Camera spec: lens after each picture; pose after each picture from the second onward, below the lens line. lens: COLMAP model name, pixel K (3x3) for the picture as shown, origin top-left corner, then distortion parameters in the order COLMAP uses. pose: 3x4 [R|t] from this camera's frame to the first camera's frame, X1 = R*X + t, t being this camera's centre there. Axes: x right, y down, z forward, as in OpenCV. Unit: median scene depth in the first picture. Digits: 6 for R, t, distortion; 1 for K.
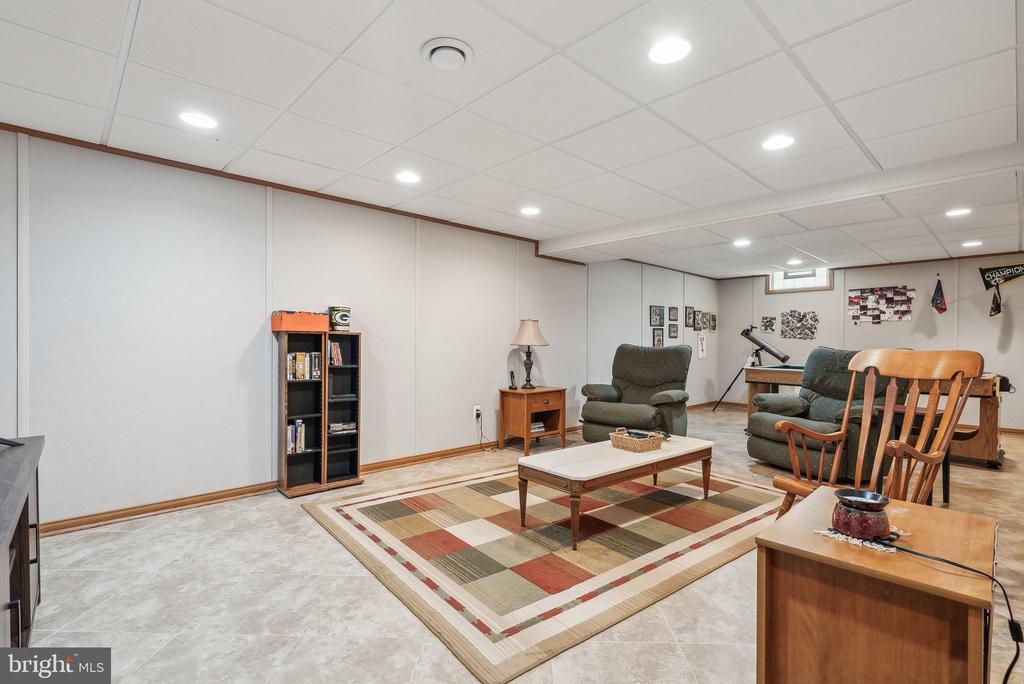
lens RADIAL K [[469.3, 0, 510.2], [0, 469.3, 342.3], [0, 0, 1]] dist [0.000380, 0.000018]
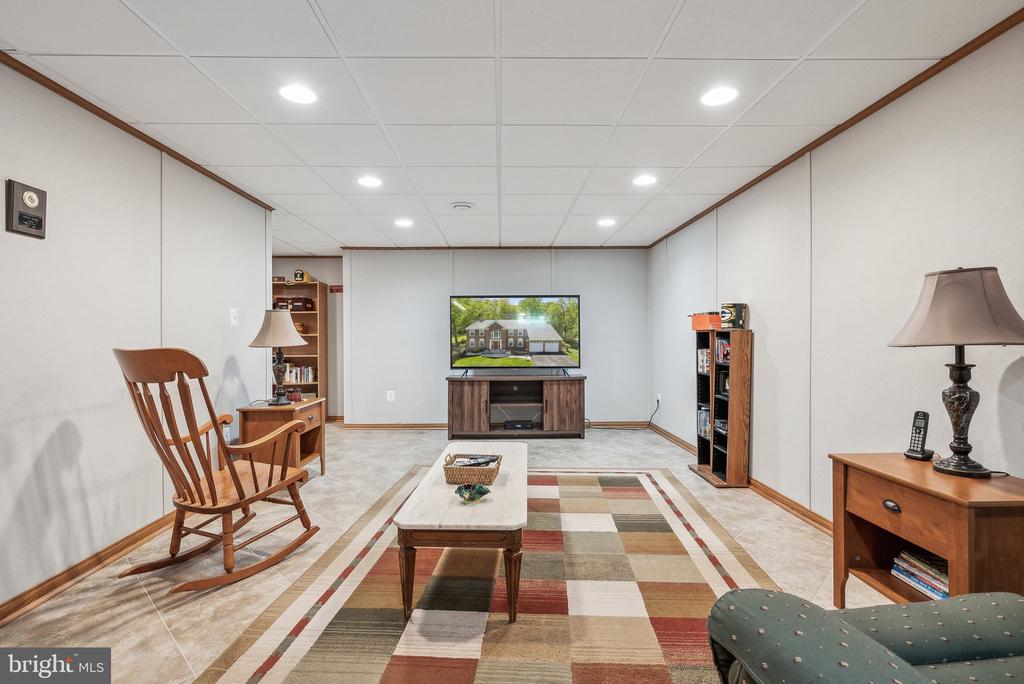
lens RADIAL K [[496.4, 0, 517.0], [0, 496.4, 345.1], [0, 0, 1]] dist [-0.003178, -0.001043]
pose [[-0.666571, -0.001480, -0.745440, 0.721686], [-0.002609, 0.999997, 0.000347, 0.012190], [0.745437, 0.002175, -0.666572, 1.398800]]
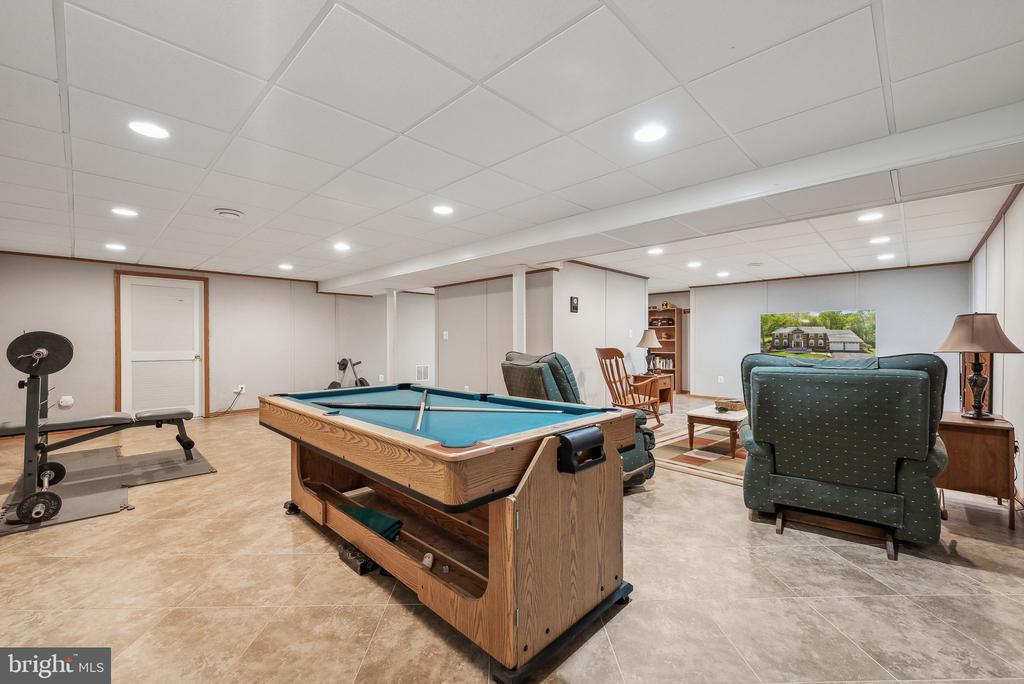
lens RADIAL K [[420.6, 0, 520.9], [0, 420.6, 341.3], [0, 0, 1]] dist [-0.001515, -0.000068]
pose [[-0.996423, -0.002696, -0.084468, 1.006003], [-0.003472, 0.999953, 0.009041, -0.018527], [0.084439, 0.009302, -0.996385, 2.147596]]
